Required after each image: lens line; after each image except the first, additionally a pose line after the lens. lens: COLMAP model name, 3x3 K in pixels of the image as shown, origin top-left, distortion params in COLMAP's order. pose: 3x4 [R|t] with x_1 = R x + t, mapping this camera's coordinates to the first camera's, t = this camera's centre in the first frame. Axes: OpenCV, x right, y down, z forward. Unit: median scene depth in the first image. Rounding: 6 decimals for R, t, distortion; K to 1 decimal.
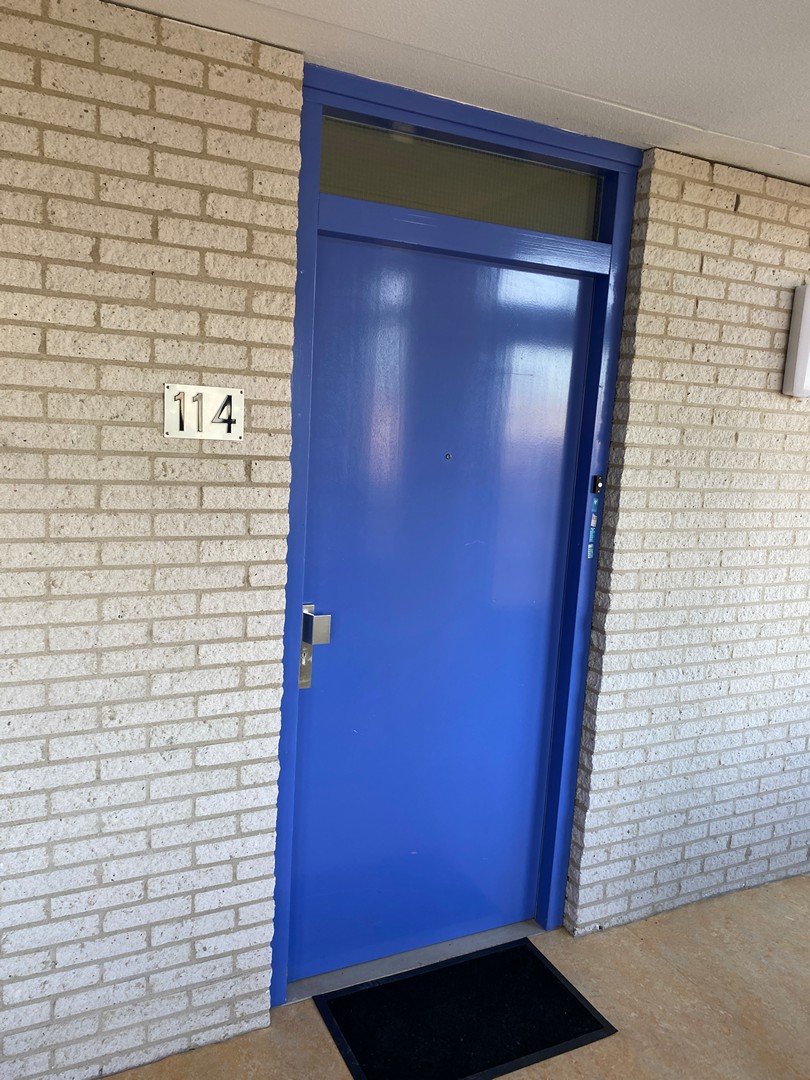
lens RADIAL K [[818.2, 0, 405.0], [0, 818.2, 540.0], [0, 0, 1]] dist [-0.005892, -0.006757]
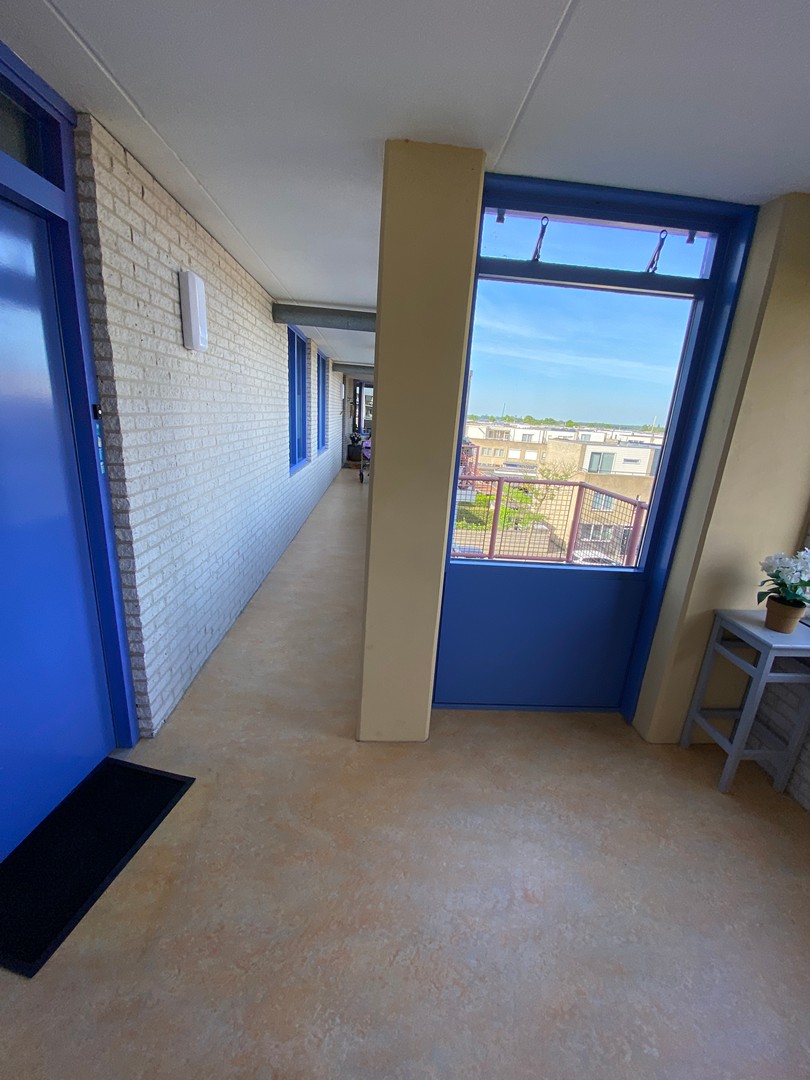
lens RADIAL K [[435.5, 0, 403.2], [0, 435.5, 537.5], [0, 0, 1]] dist [0.000180, -0.013234]
pose [[0.390523, -0.284313, 0.875590, -0.202014], [0.096951, 0.958528, 0.268002, -0.016892], [-0.915474, -0.019772, 0.401892, 0.308967]]
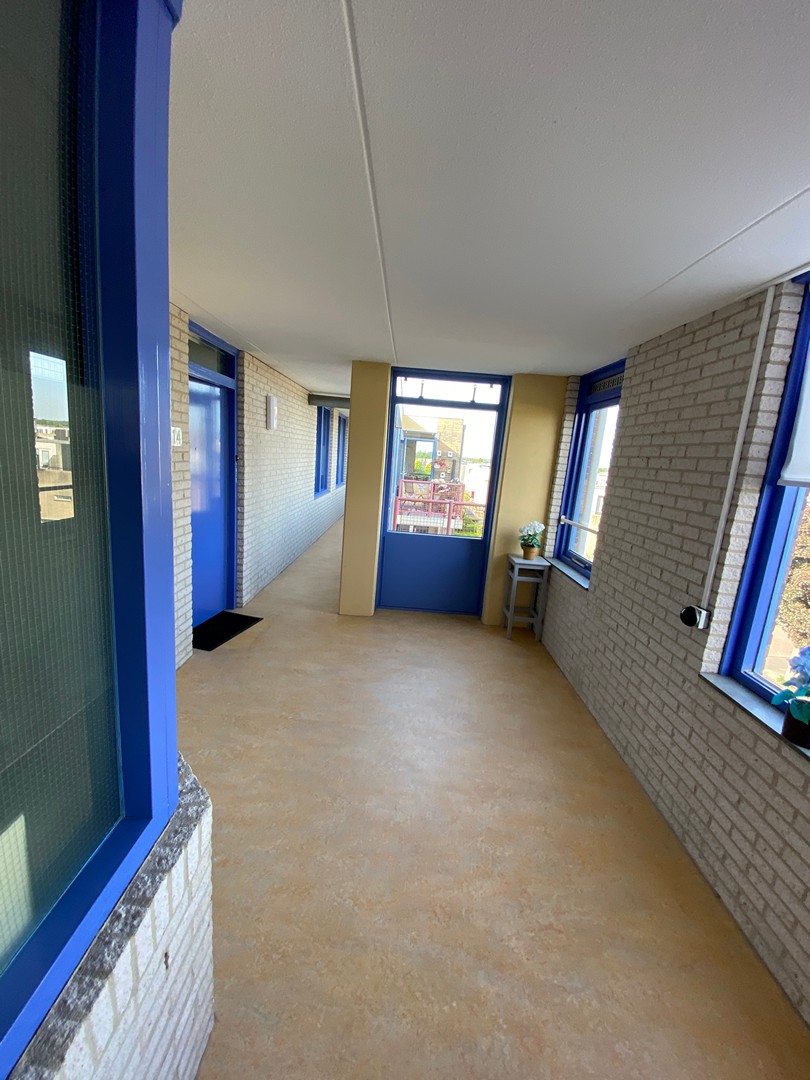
lens RADIAL K [[435.3, 0, 406.2], [0, 435.3, 537.6], [0, 0, 1]] dist [0.000739, 0.000000]
pose [[0.439972, -0.188899, 0.877919, -0.960177], [0.081650, 0.981991, 0.170373, -0.001927], [-0.894292, -0.003277, 0.447472, -0.299168]]
